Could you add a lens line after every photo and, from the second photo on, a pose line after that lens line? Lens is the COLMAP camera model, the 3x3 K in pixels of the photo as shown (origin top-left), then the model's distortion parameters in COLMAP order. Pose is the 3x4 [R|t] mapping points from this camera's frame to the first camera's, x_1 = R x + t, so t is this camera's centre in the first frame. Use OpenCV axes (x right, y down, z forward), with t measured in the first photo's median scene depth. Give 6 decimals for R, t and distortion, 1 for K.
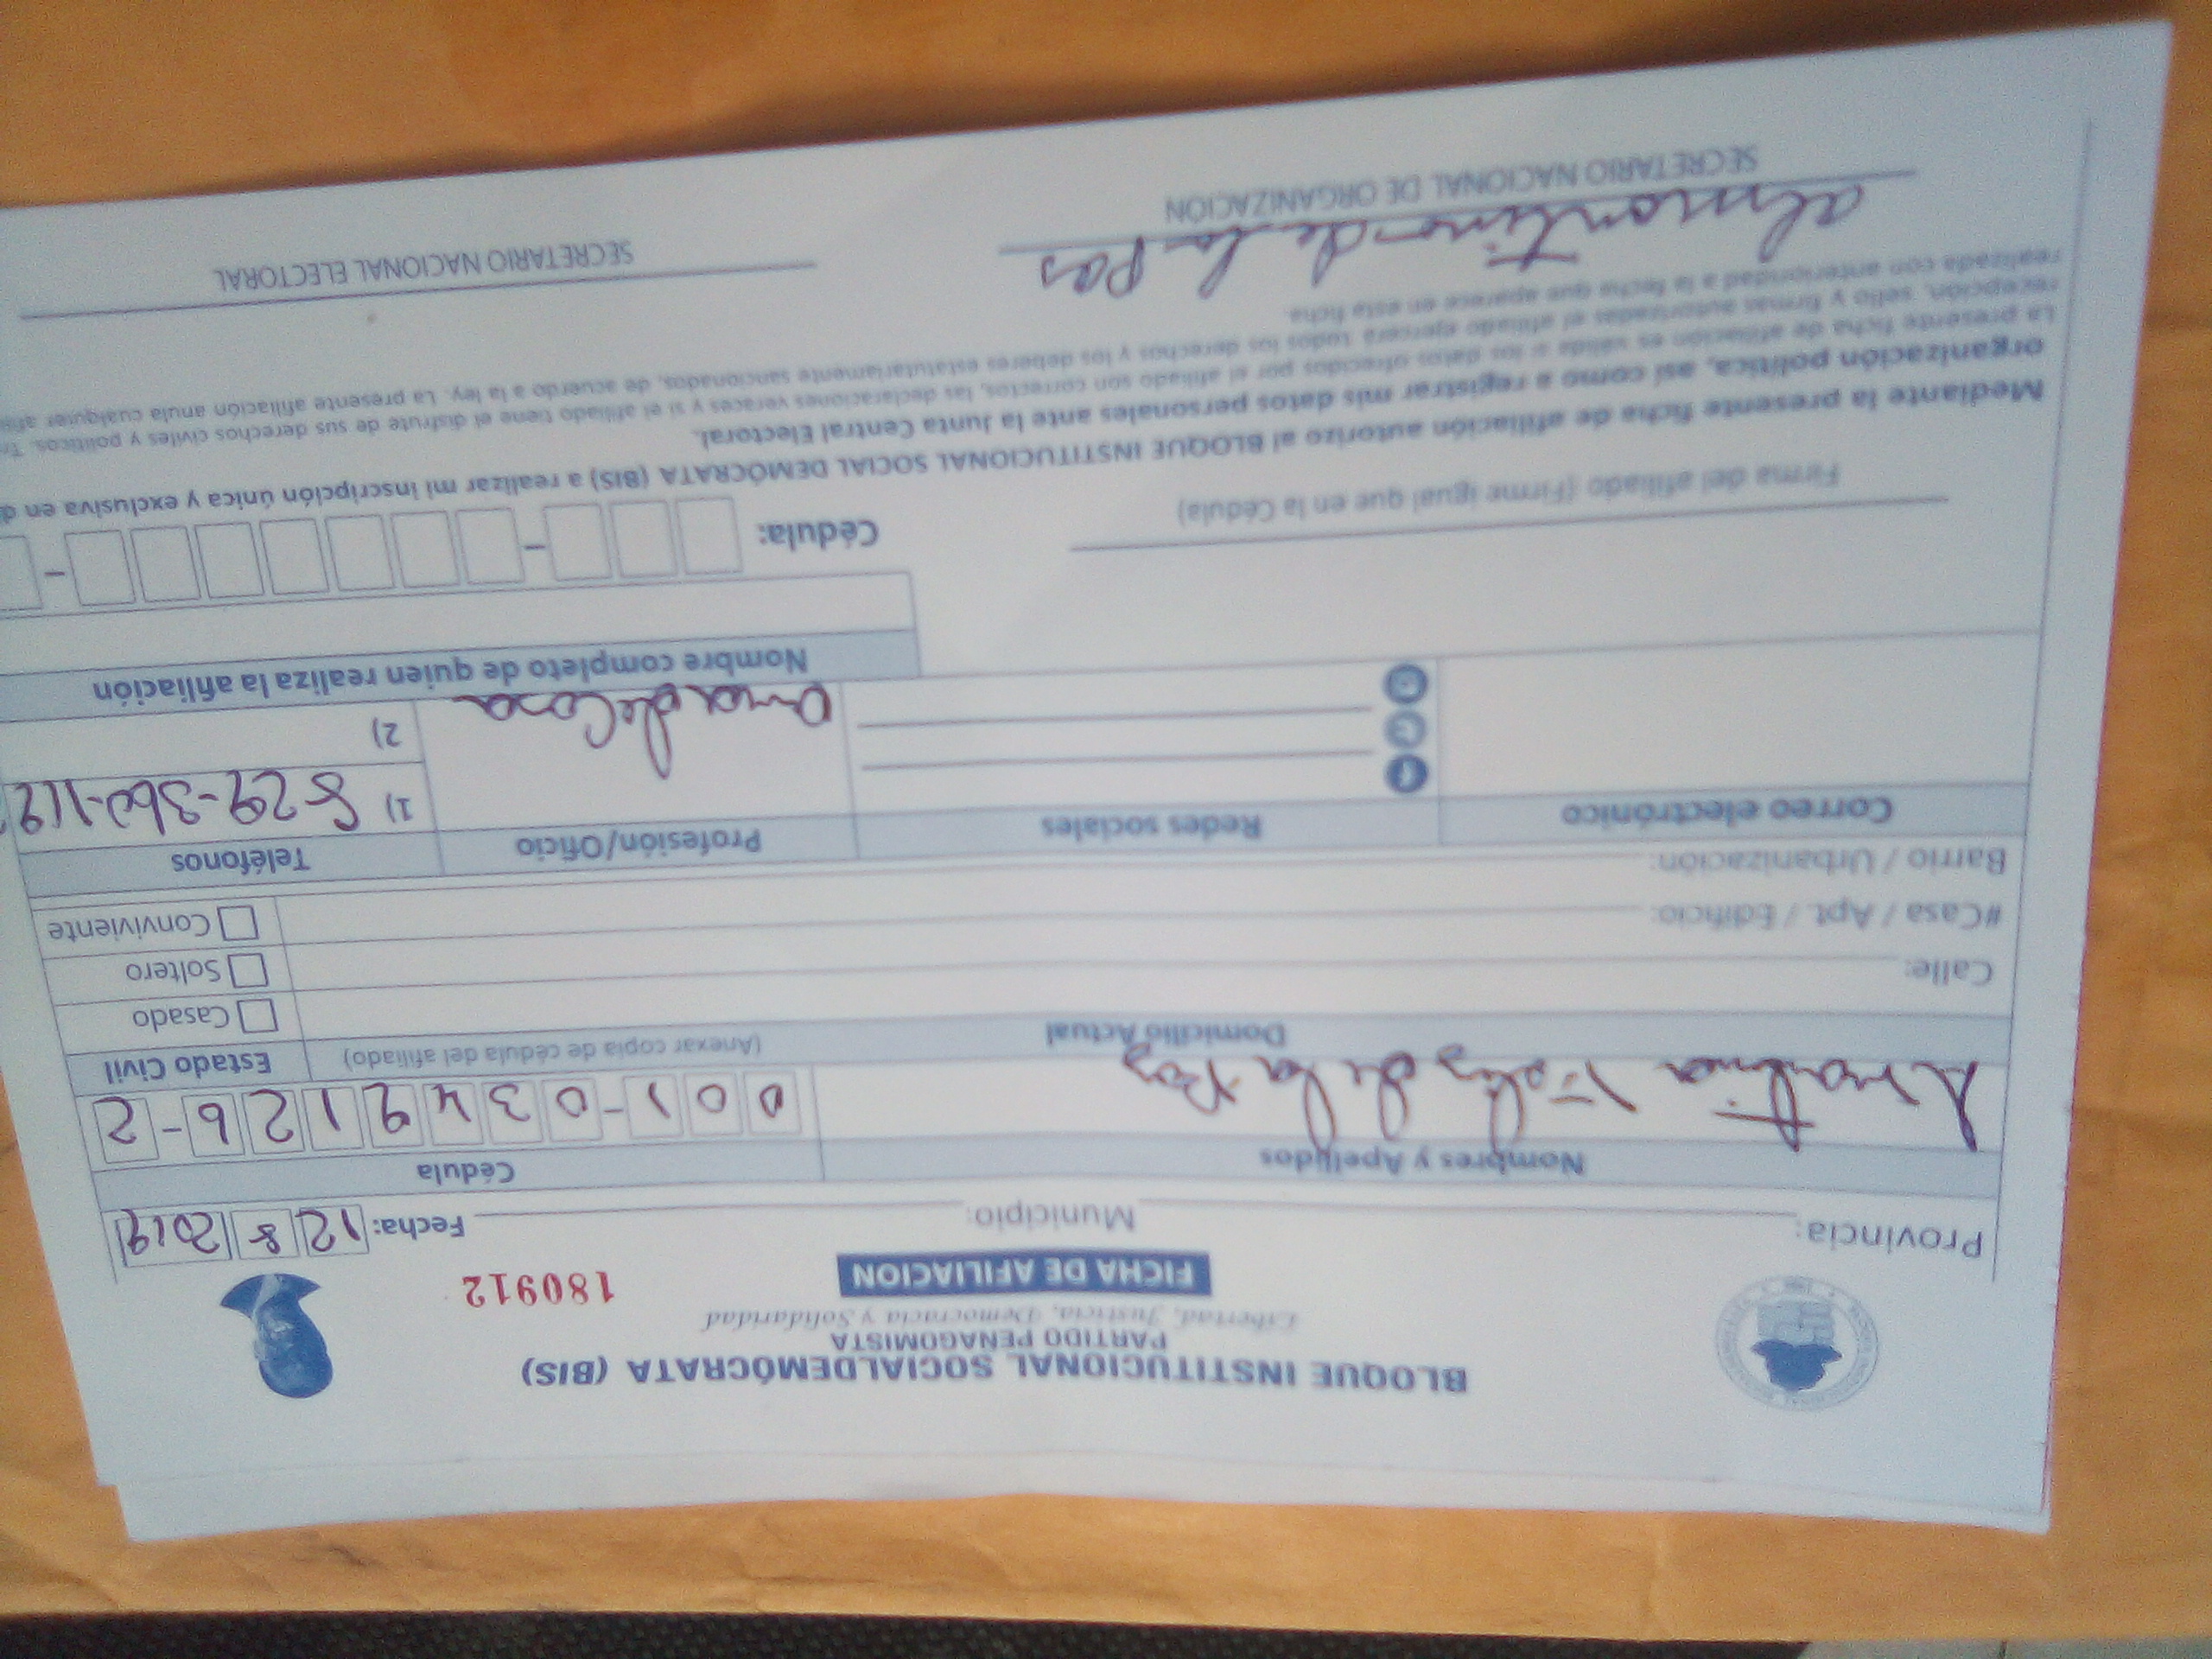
lens RADIAL K [[1590.1, 0, 1106.0], [0, 1590.1, 829.5], [0, 0, 1]] dist [0.091451, -0.093346]
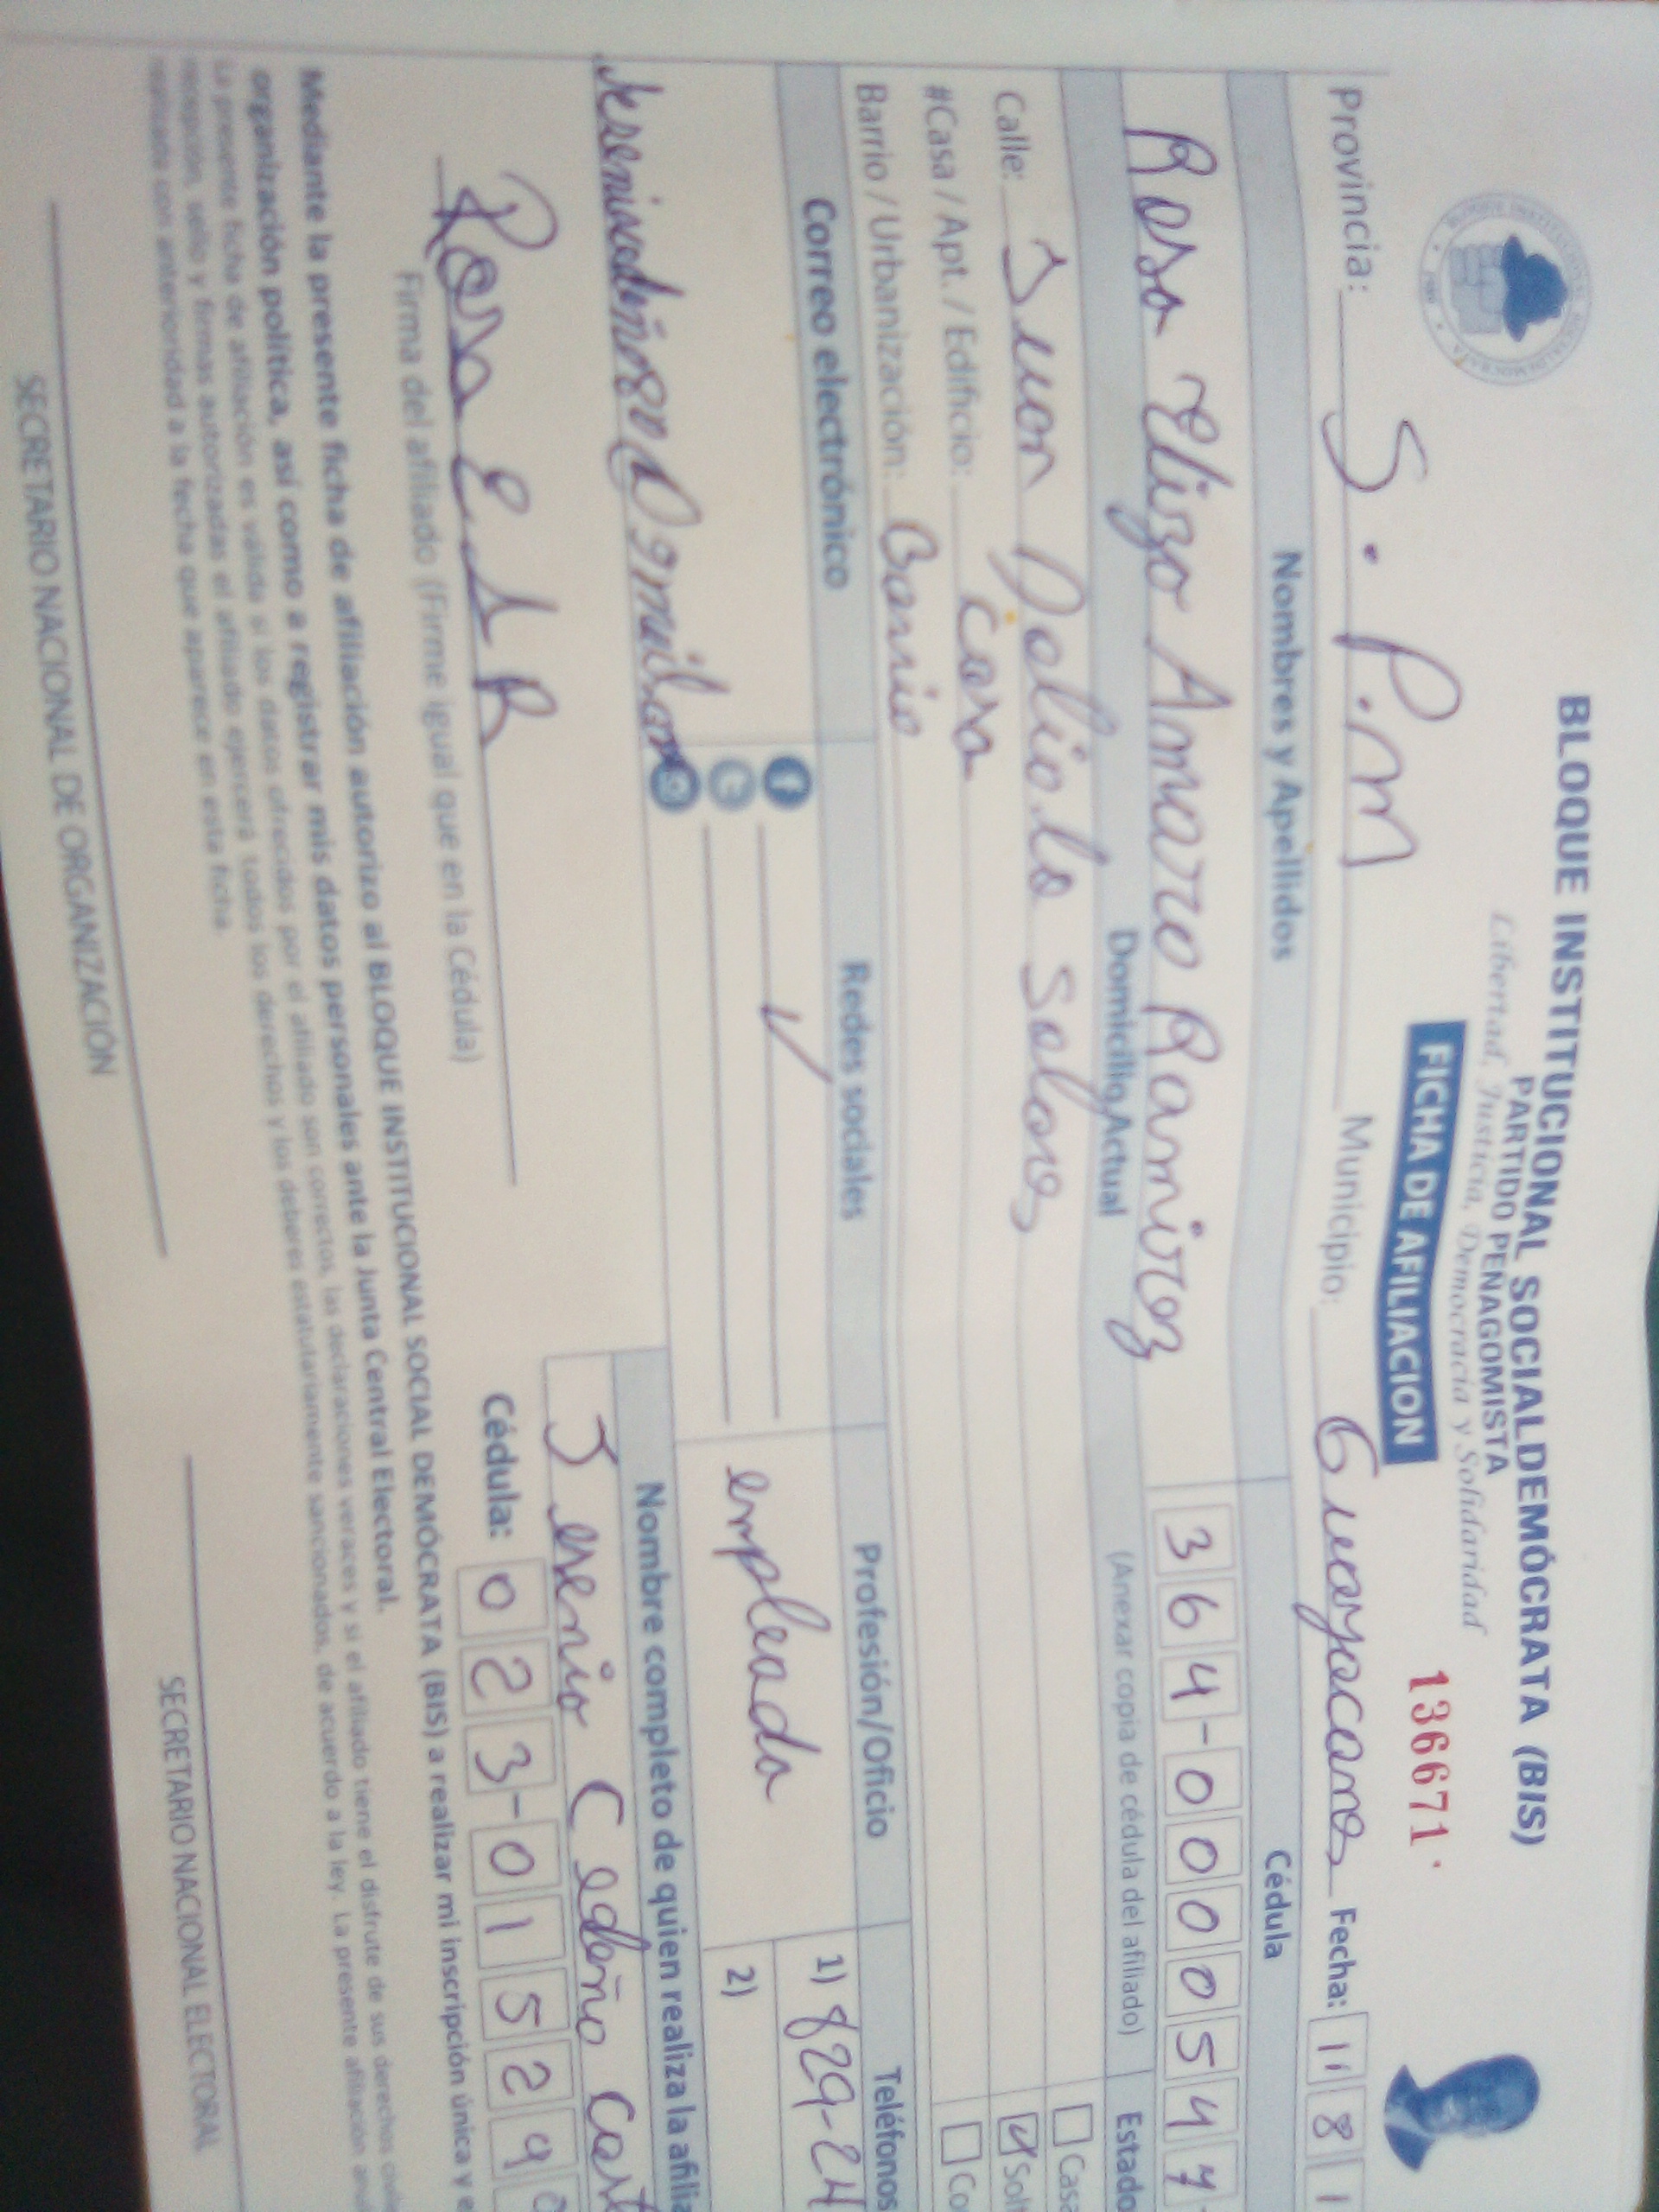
lens RADIAL K [[1698.0, 0, 896.4], [0, 1698.0, 1066.0], [0, 0, 1]] dist [0.092158, -0.052989]
pose [[-0.018281, -0.999535, 0.024416, 0.021559], [0.998698, -0.017092, 0.048057, -0.023463], [-0.047618, 0.025263, 0.998546, 0.132636]]
